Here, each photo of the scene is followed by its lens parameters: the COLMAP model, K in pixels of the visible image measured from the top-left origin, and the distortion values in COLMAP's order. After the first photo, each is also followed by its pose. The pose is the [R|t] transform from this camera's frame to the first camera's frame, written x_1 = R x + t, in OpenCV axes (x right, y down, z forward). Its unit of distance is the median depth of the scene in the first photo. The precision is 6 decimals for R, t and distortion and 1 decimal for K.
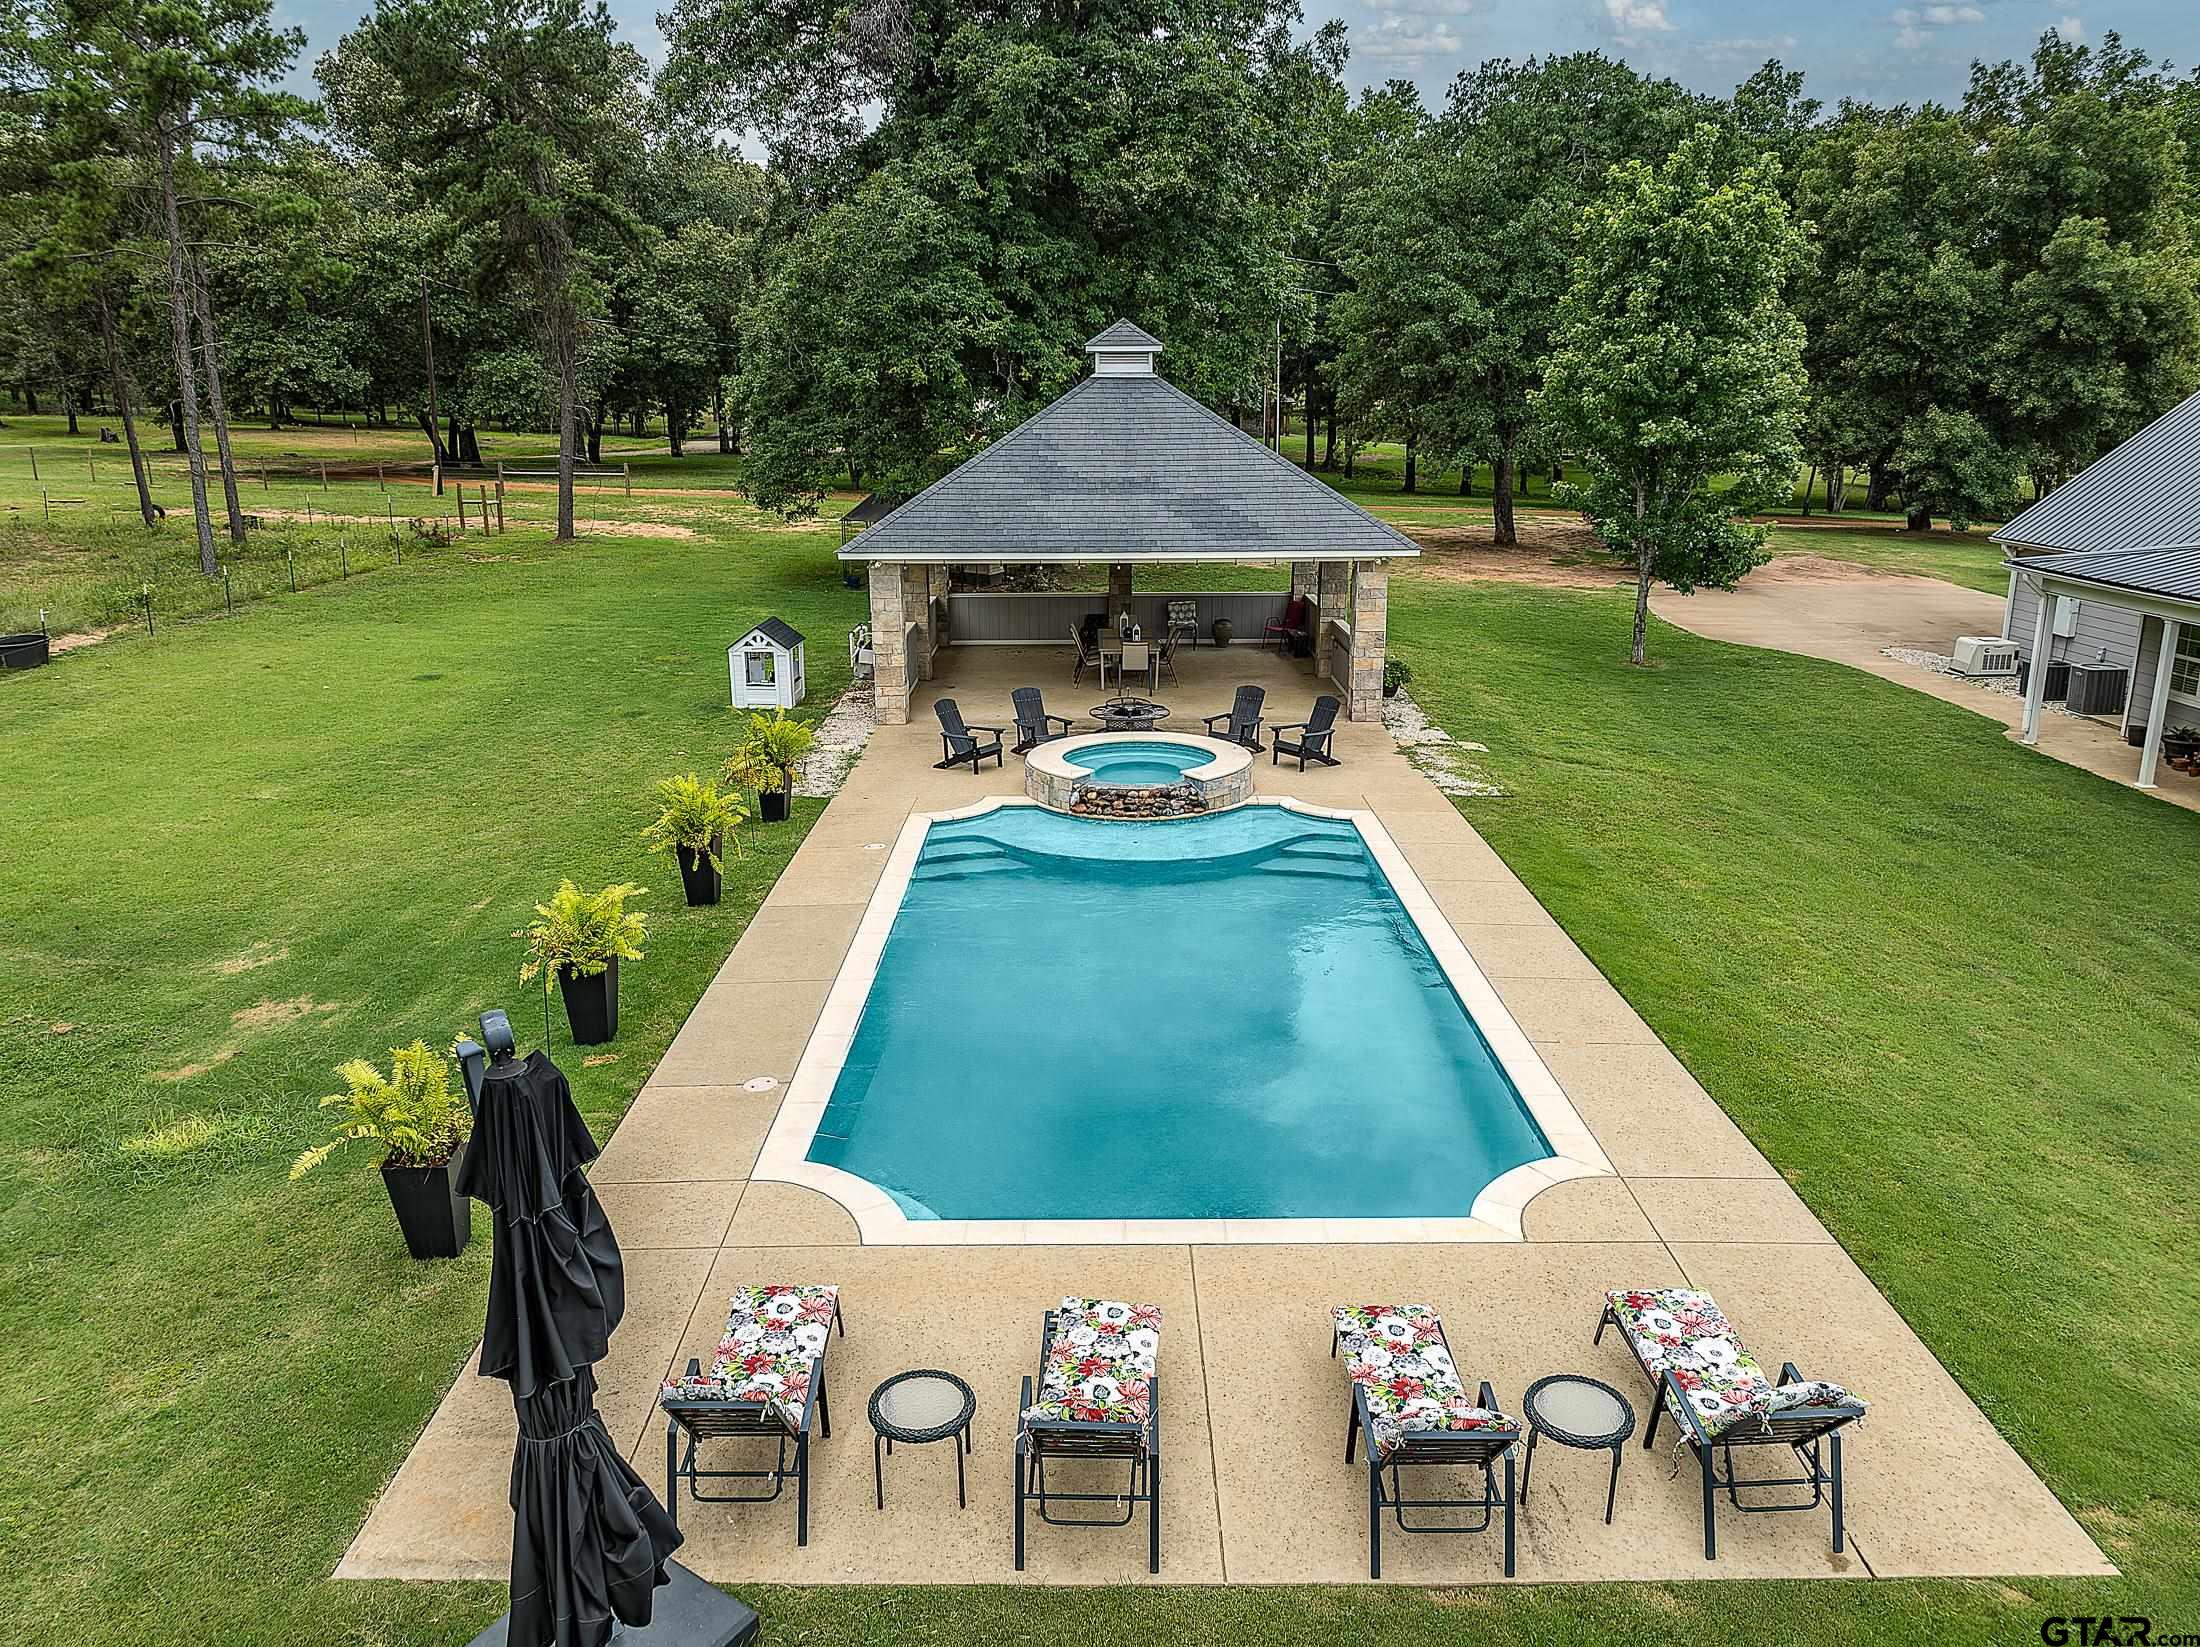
lens RADIAL K [[1547.7, 0, 1100.0], [0, 1547.7, 823.5], [0, 0, 1]] dist [-0.031344, -0.004578]
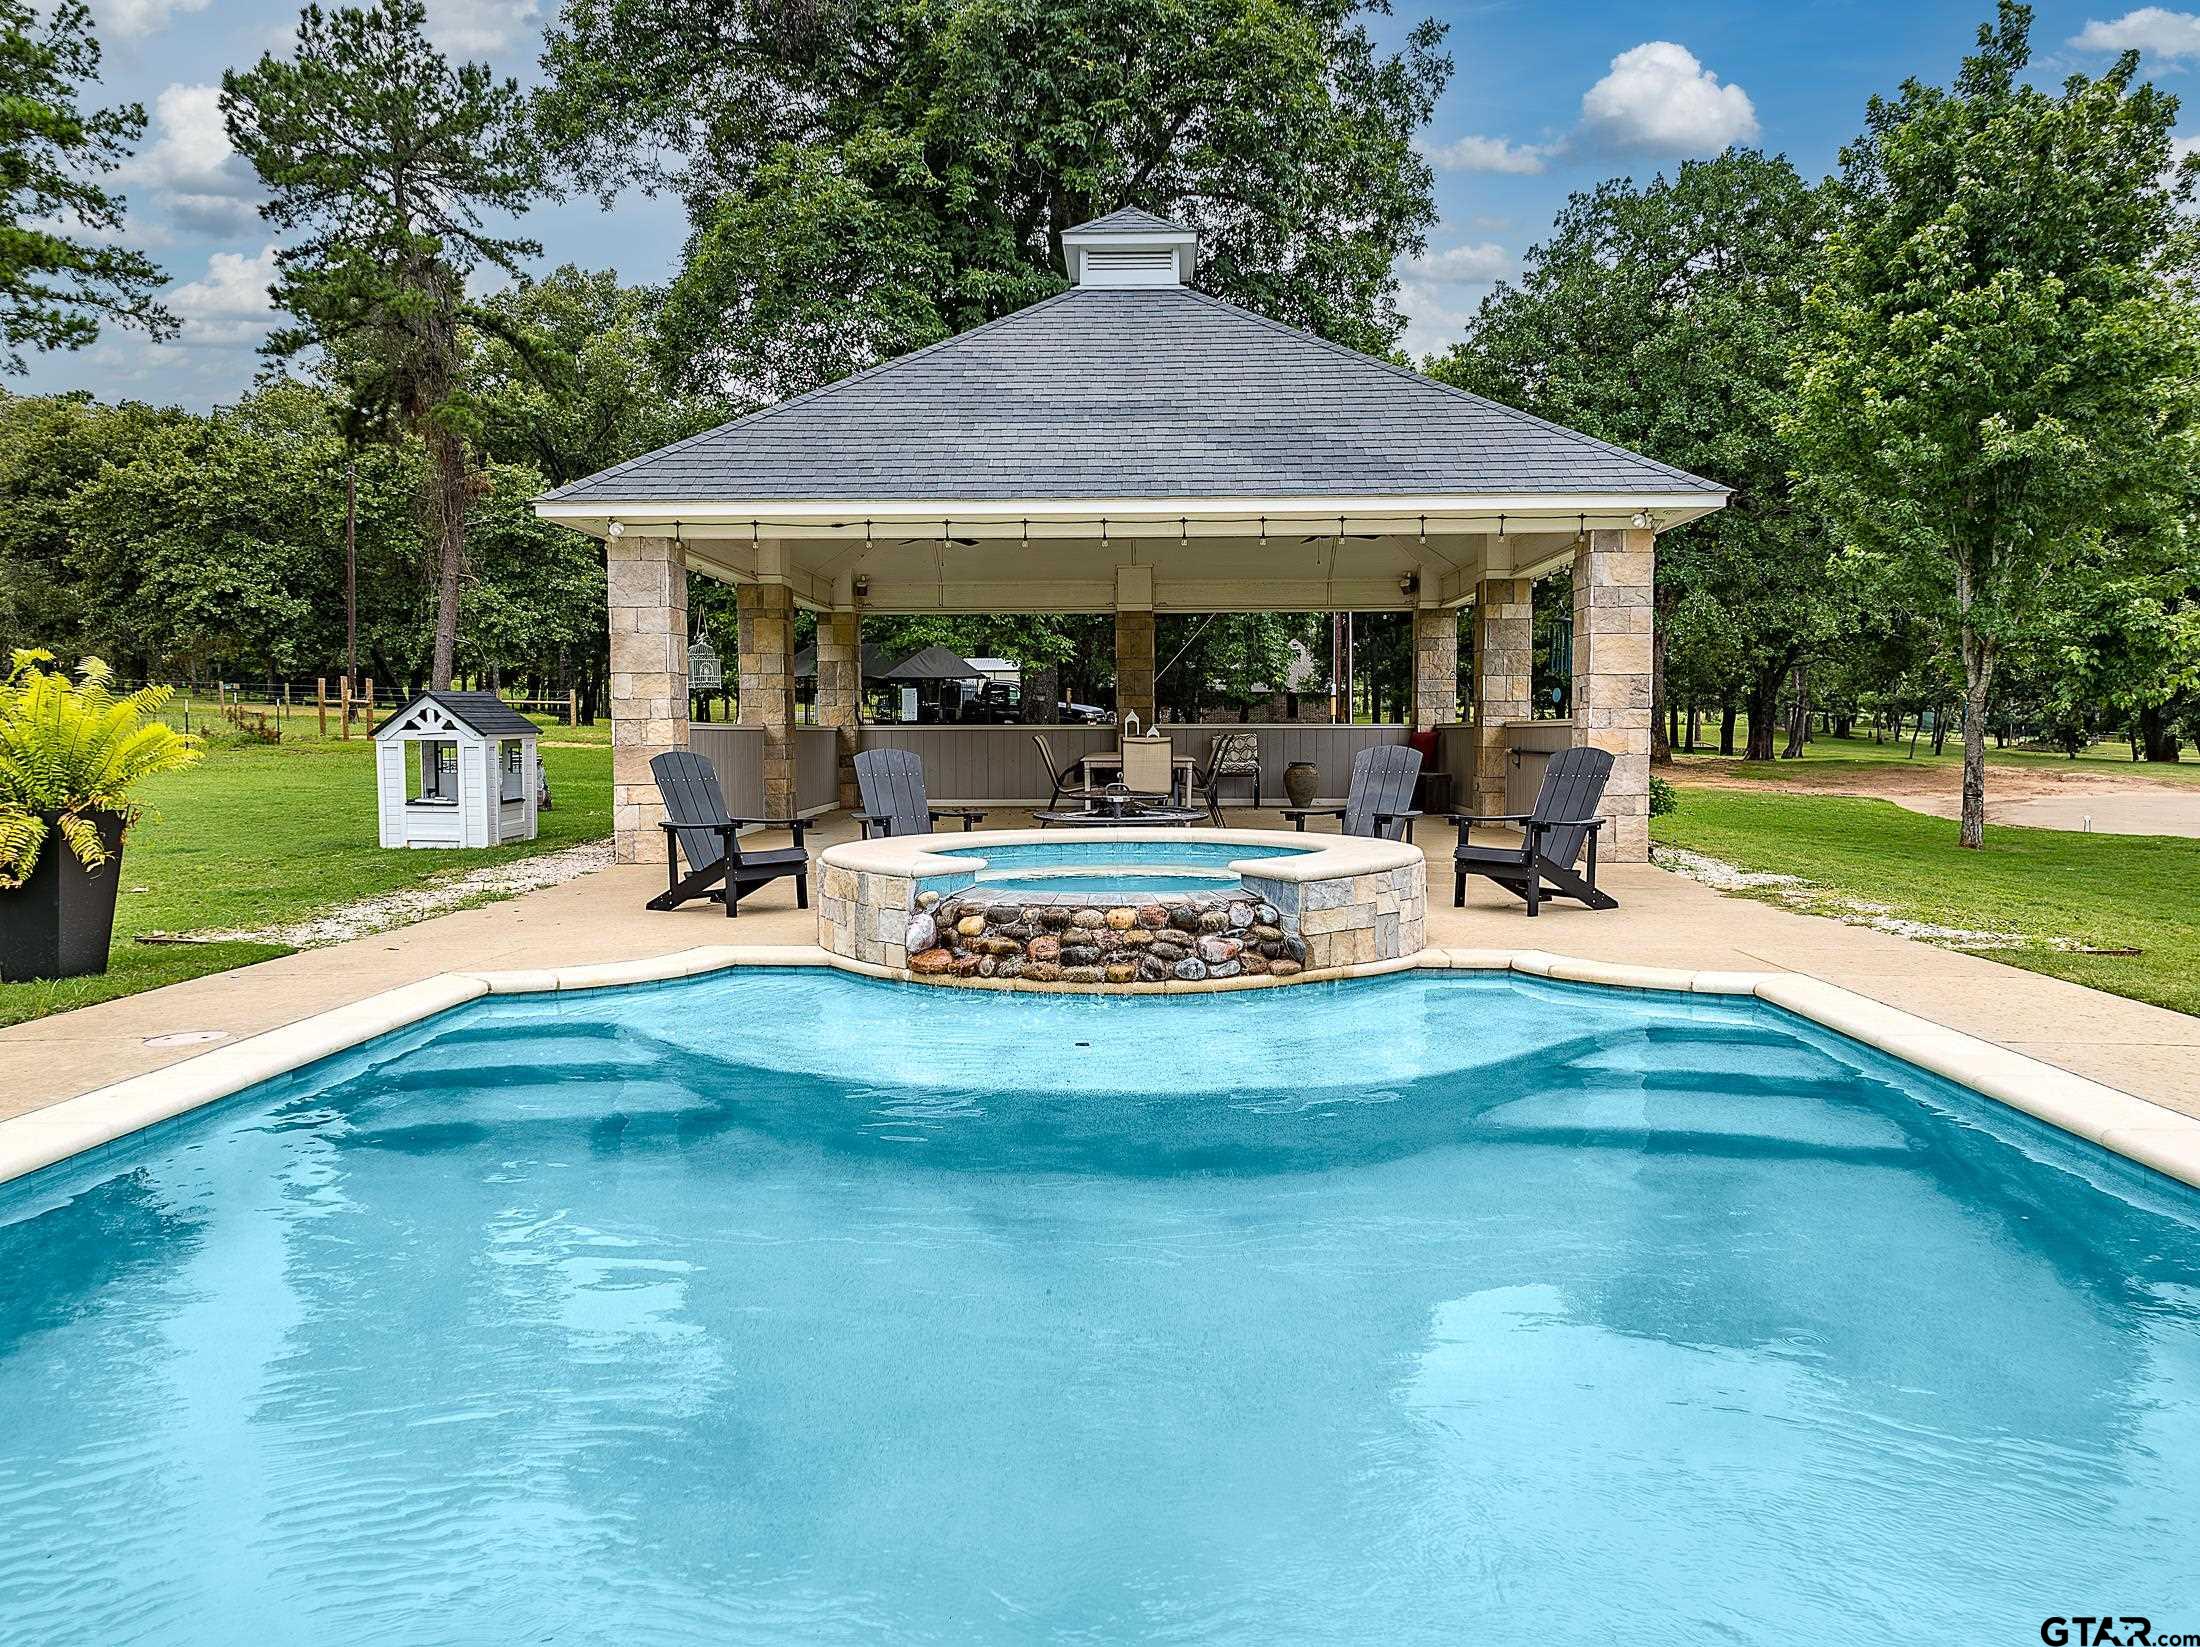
lens RADIAL K [[1547.7, 0, 1100.0], [0, 1547.7, 823.5], [0, 0, 1]] dist [-0.031344, -0.004578]
pose [[0.999330, 0.003710, -0.036402, 0.028583], [-0.011196, 0.978134, -0.207674, 0.024712], [0.034836, 0.207942, 0.977521, 0.527476]]
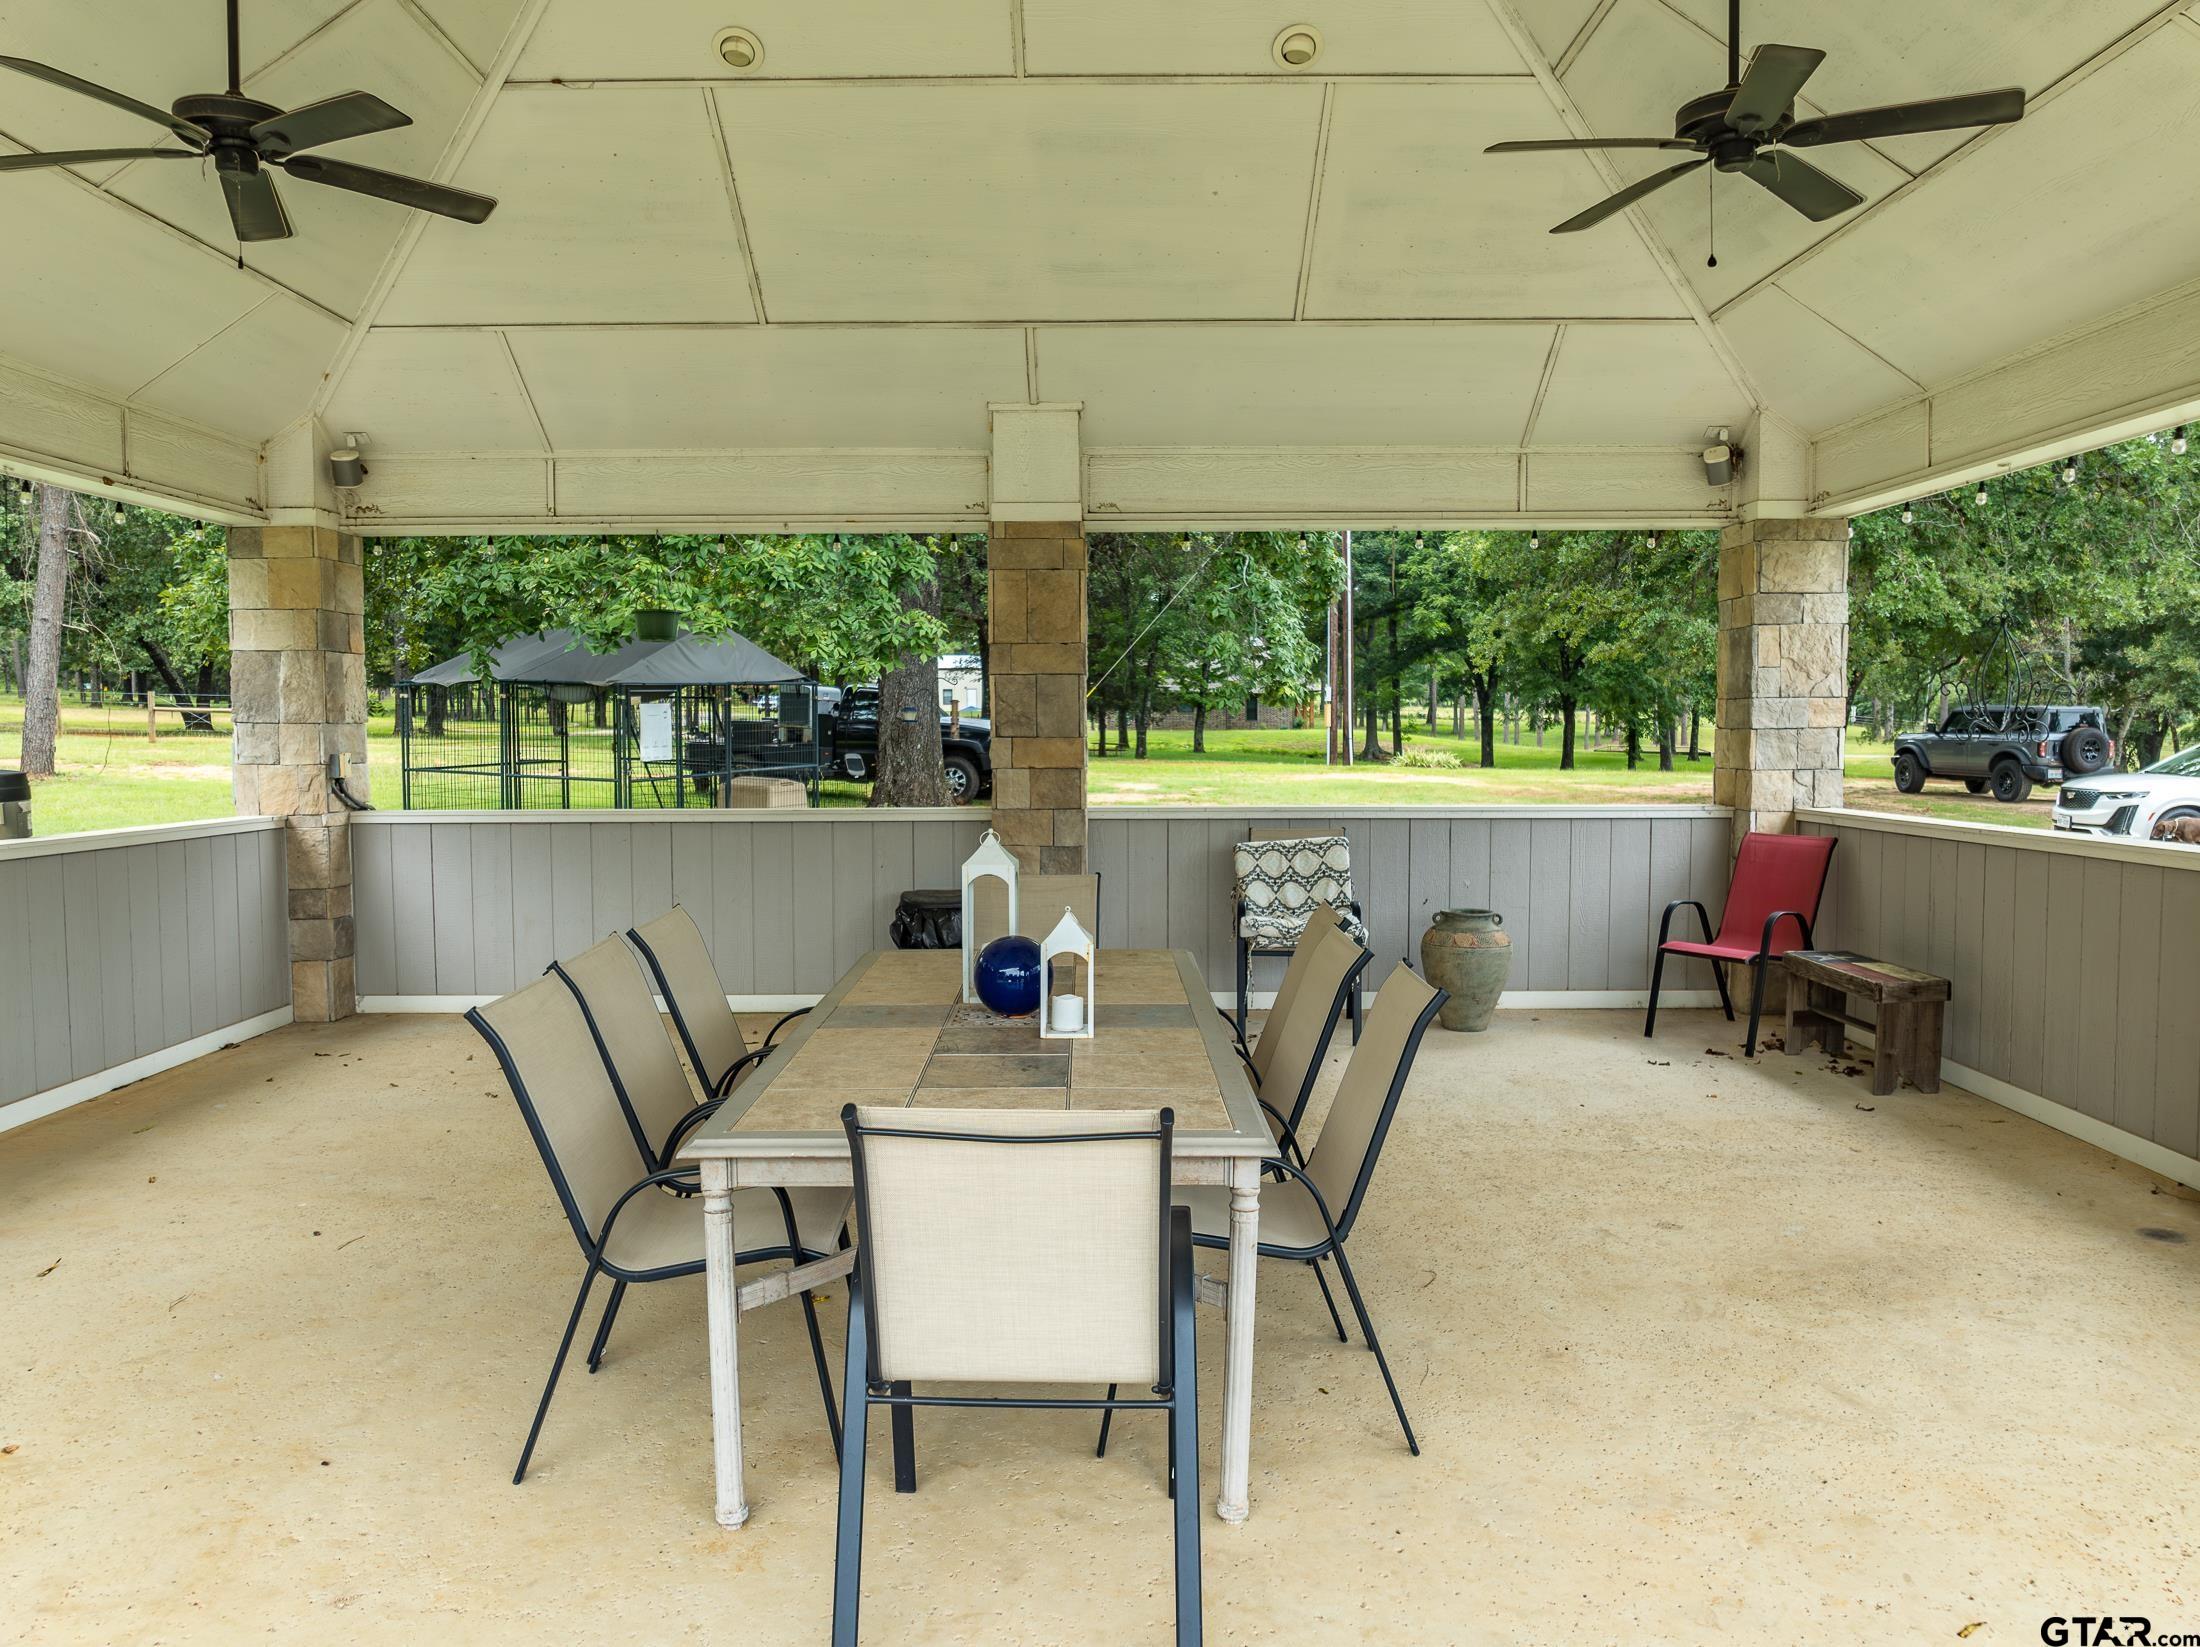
lens RADIAL K [[1547.7, 0, 1100.0], [0, 1547.7, 823.5], [0, 0, 1]] dist [-0.031344, -0.004578]
pose [[0.999997, 0.000813, -0.002149, 0.030542], [-0.001240, 0.978422, -0.206612, -0.124643], [0.001935, 0.206614, 0.978421, 0.993092]]
